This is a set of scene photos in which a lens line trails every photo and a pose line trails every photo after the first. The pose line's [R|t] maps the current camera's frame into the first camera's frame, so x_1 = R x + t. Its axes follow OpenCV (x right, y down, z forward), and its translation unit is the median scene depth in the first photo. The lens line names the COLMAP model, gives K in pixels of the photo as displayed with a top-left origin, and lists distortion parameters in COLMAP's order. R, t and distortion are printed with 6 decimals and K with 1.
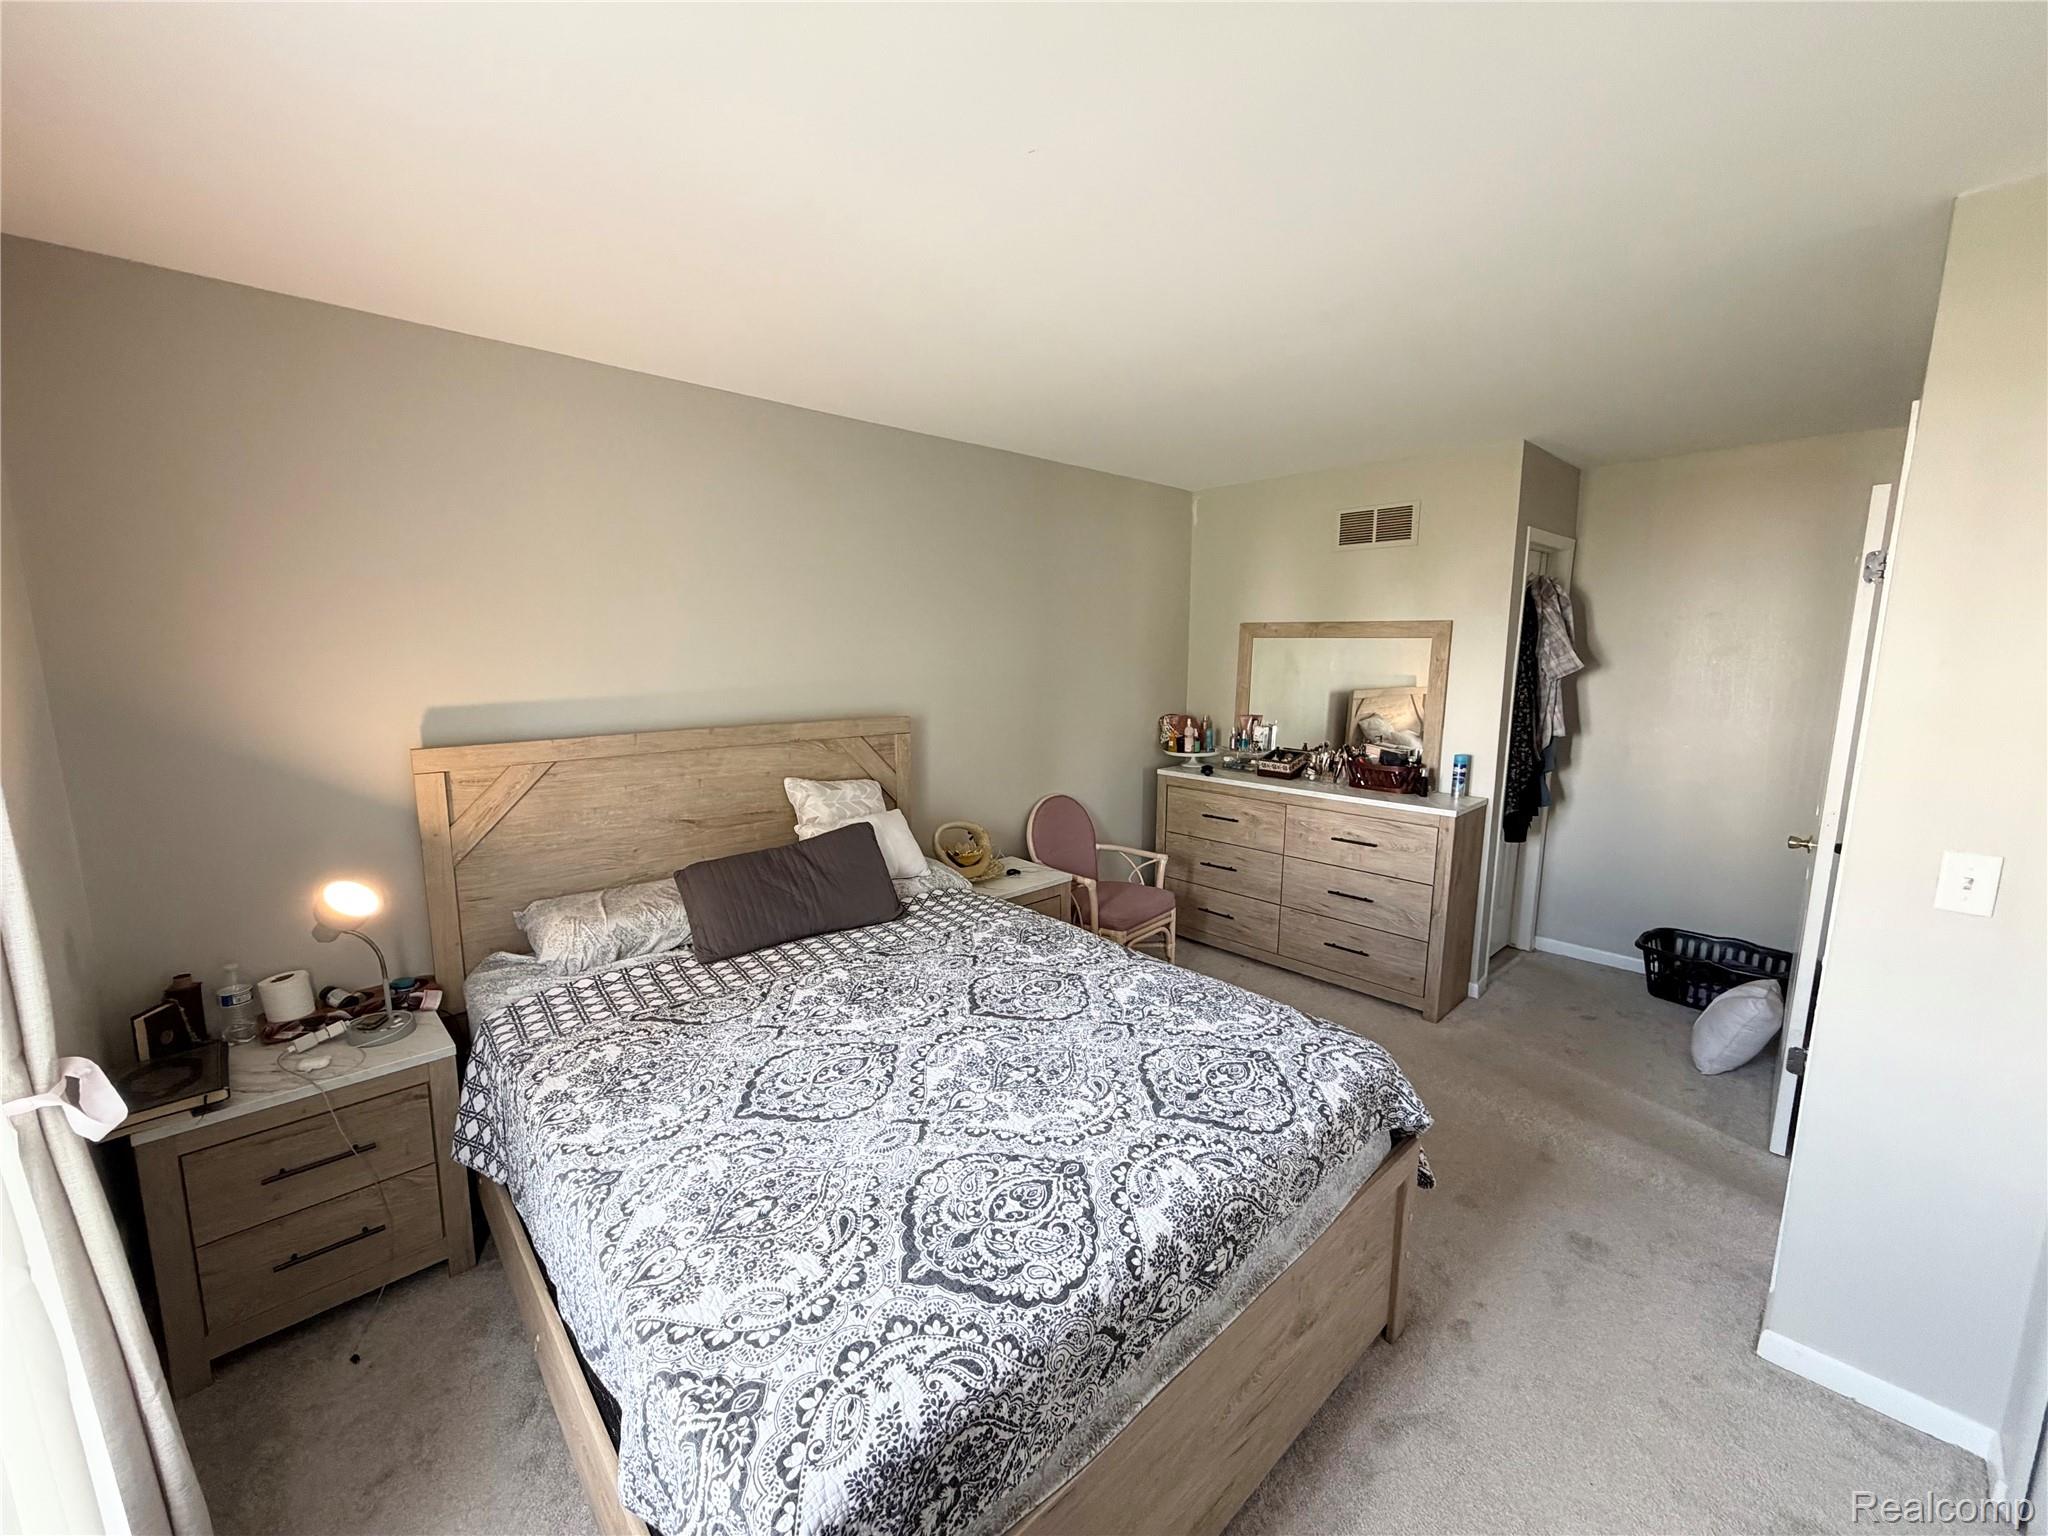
lens RADIAL K [[818.0, 0, 1017.0], [0, 818.0, 770.4], [0, 0, 1]] dist [0.000538, 0.000140]
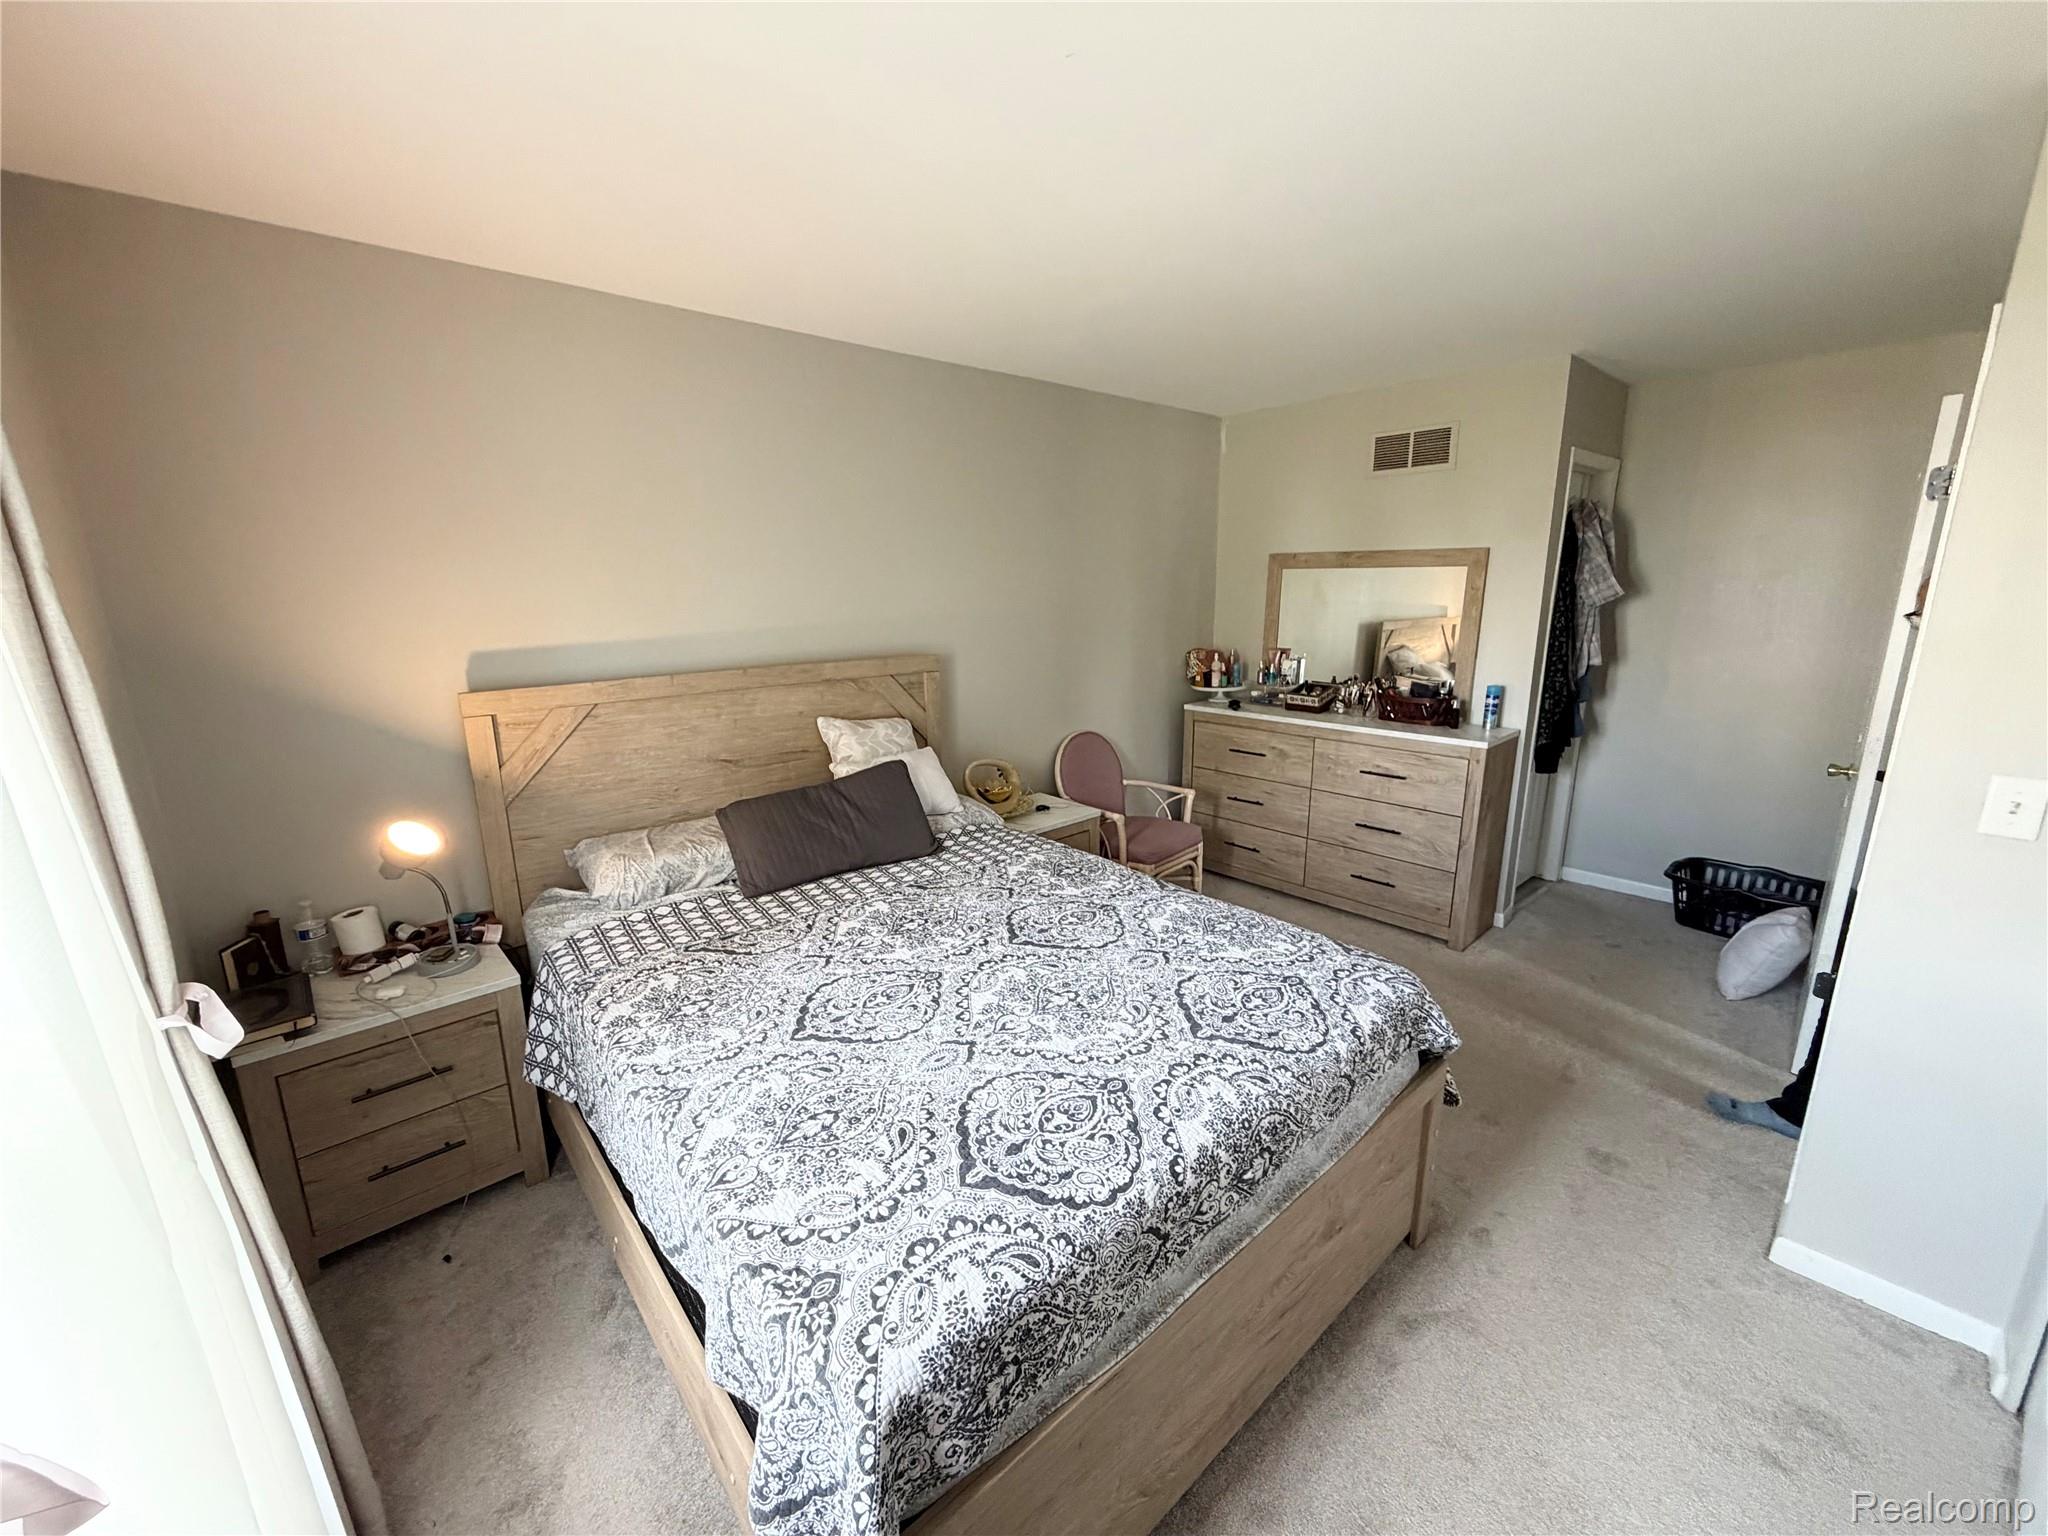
lens RADIAL K [[818.0, 0, 1017.0], [0, 818.0, 770.4], [0, 0, 1]] dist [0.000538, 0.000140]
pose [[0.999640, -0.010903, -0.024525, -0.020784], [0.012722, 0.997081, 0.075282, 0.002528], [0.023633, -0.075567, 0.996861, -0.013517]]
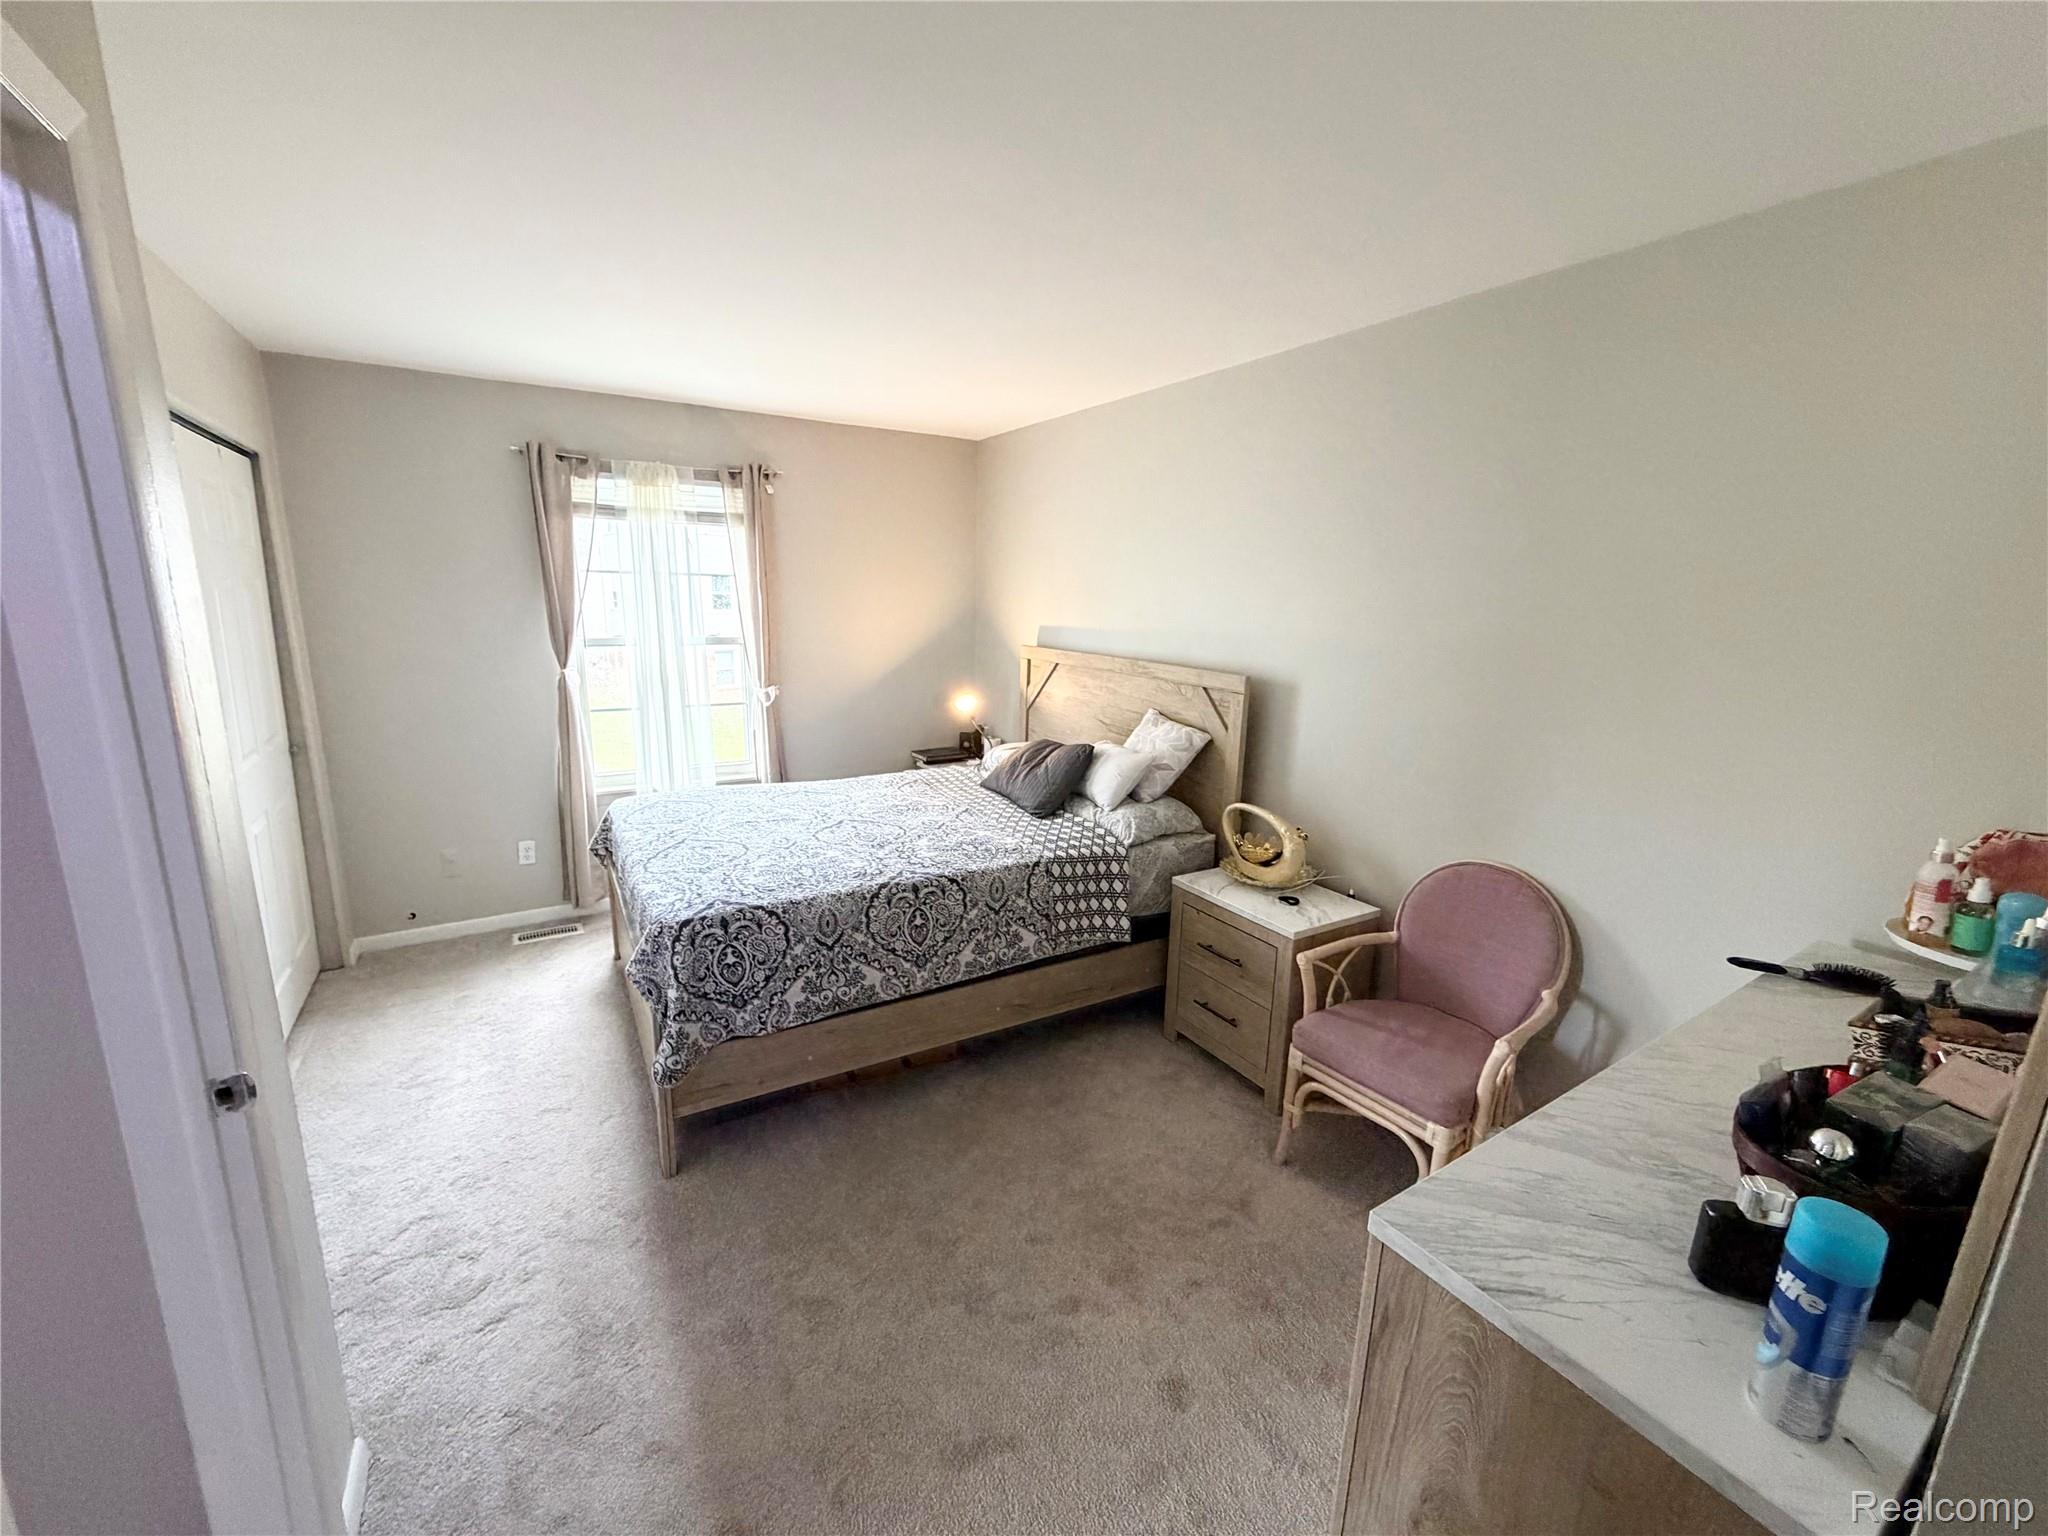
lens RADIAL K [[818.0, 0, 1017.0], [0, 818.0, 770.4], [0, 0, 1]] dist [0.000538, 0.000140]
pose [[-0.188435, 0.203343, -0.960804, 1.430477], [-0.181993, 0.954155, 0.237628, -0.238783], [0.965075, 0.219637, -0.142789, 1.576577]]
